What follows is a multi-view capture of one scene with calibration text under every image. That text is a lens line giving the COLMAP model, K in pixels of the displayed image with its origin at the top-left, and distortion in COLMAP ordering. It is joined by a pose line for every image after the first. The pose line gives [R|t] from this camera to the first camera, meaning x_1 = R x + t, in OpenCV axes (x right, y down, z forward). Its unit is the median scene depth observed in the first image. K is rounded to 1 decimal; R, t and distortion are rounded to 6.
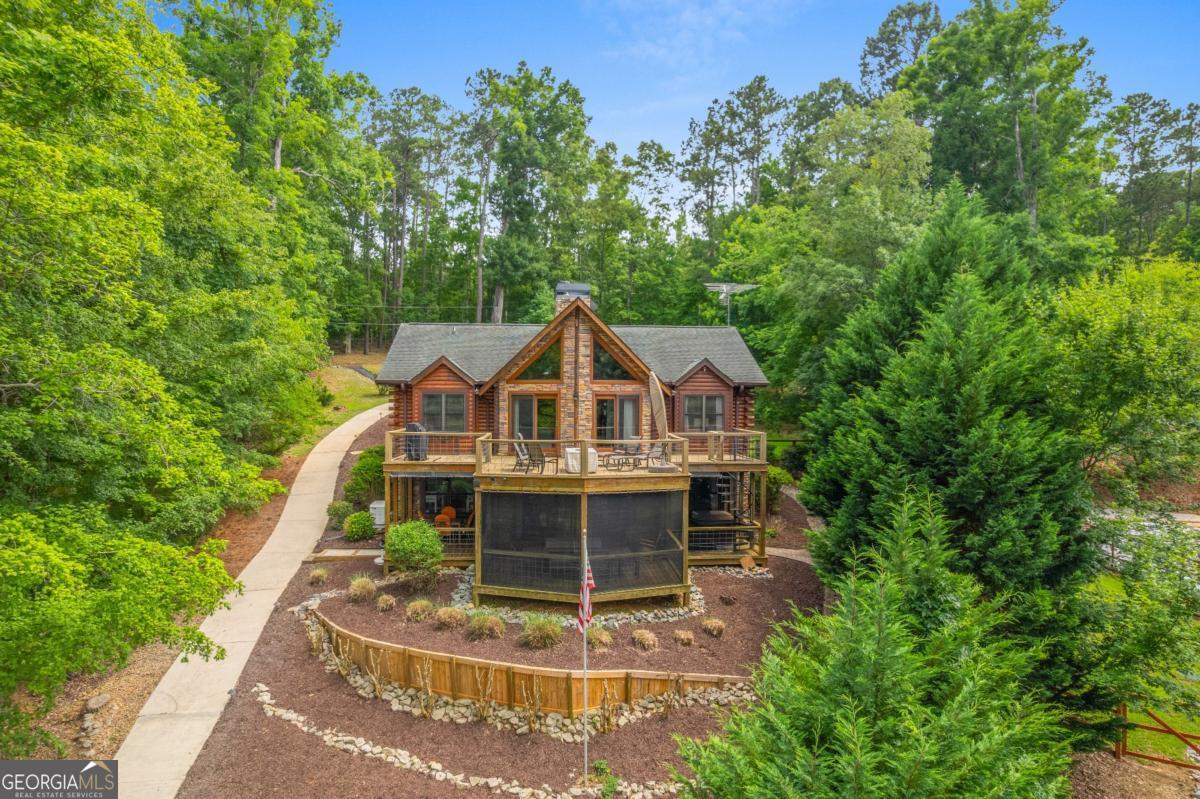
lens RADIAL K [[776.0, 0, 599.5], [0, 776.0, 383.8], [0, 0, 1]] dist [-0.056872, 0.002094]
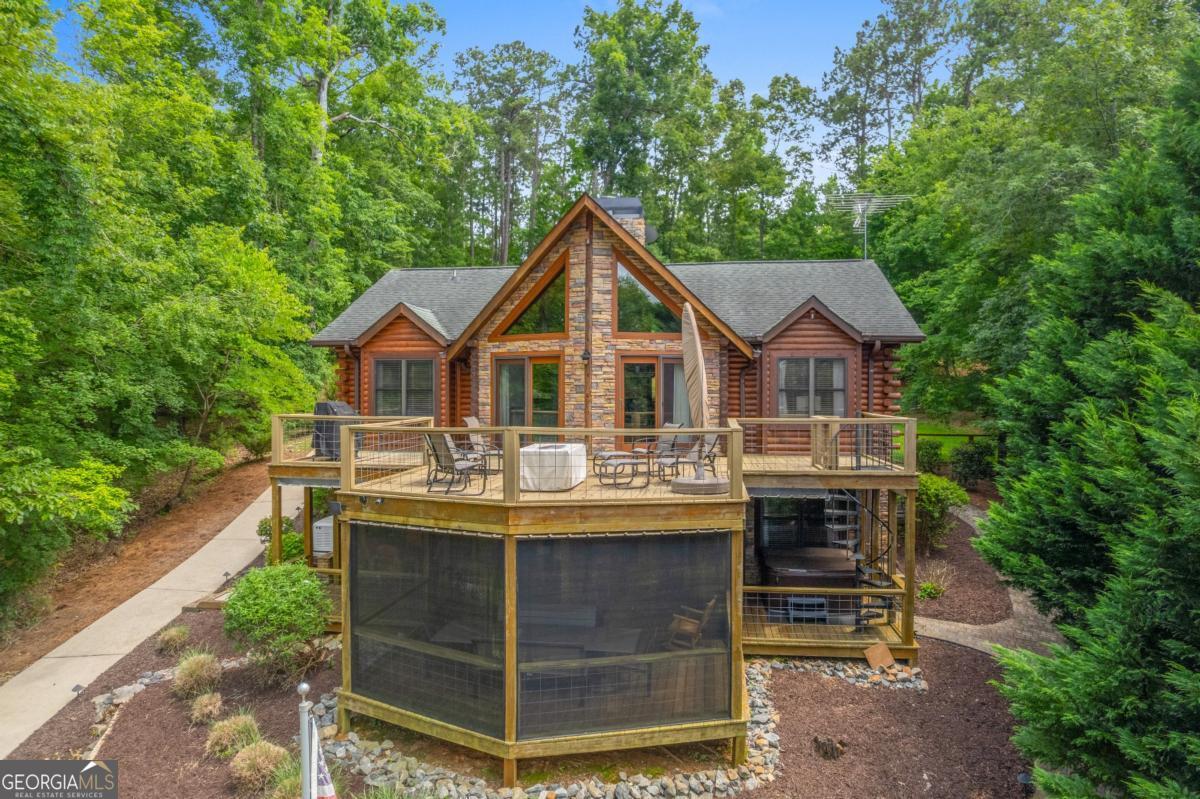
lens RADIAL K [[776.0, 0, 599.5], [0, 776.0, 383.8], [0, 0, 1]] dist [-0.056872, 0.002094]
pose [[0.978992, -0.005913, -0.203814, 0.095003], [0.007370, 0.999952, 0.006392, 0.029713], [0.203766, -0.007760, 0.978989, 0.375266]]
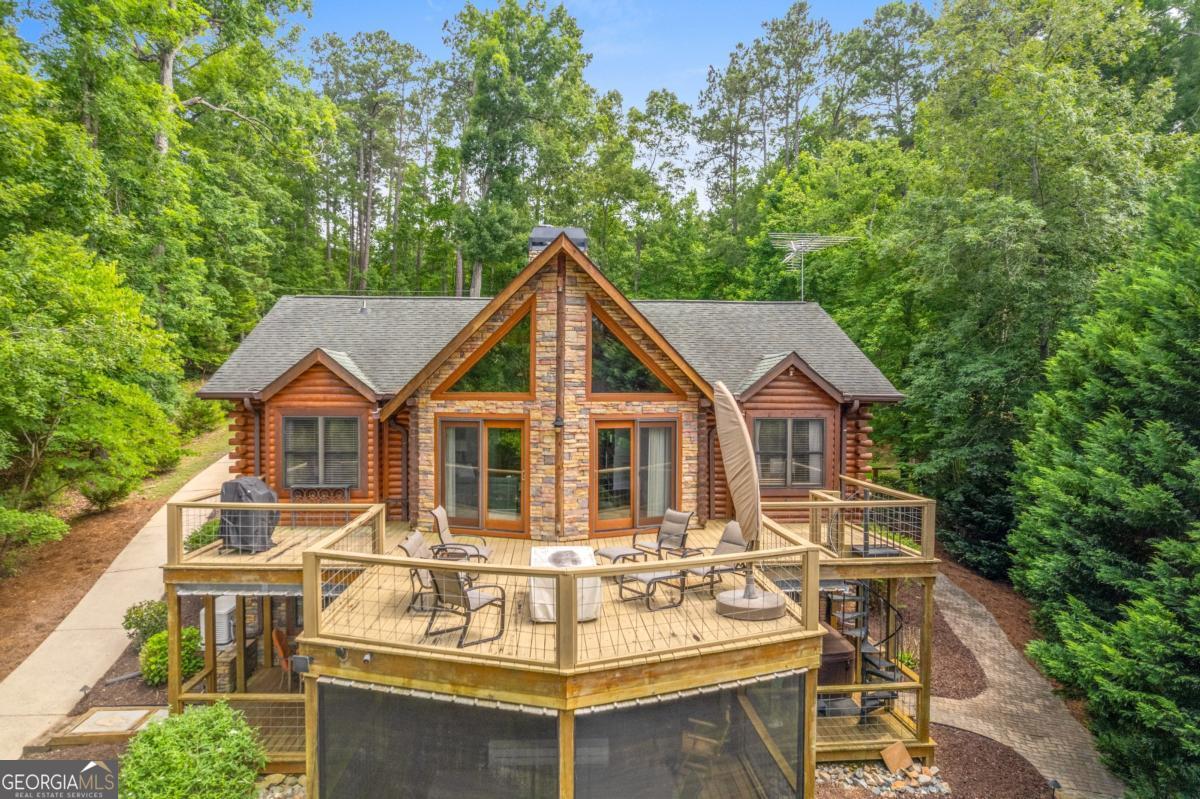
lens RADIAL K [[768.2, 0, 600.0], [0, 768.2, 399.5], [0, 0, 1]] dist [-0.084993, 0.077926]
pose [[1.000000, 0.000105, 0.000032, -0.002467], [-0.000106, 0.999591, 0.028592, -0.014642], [-0.000029, -0.028592, 0.999591, 0.446008]]
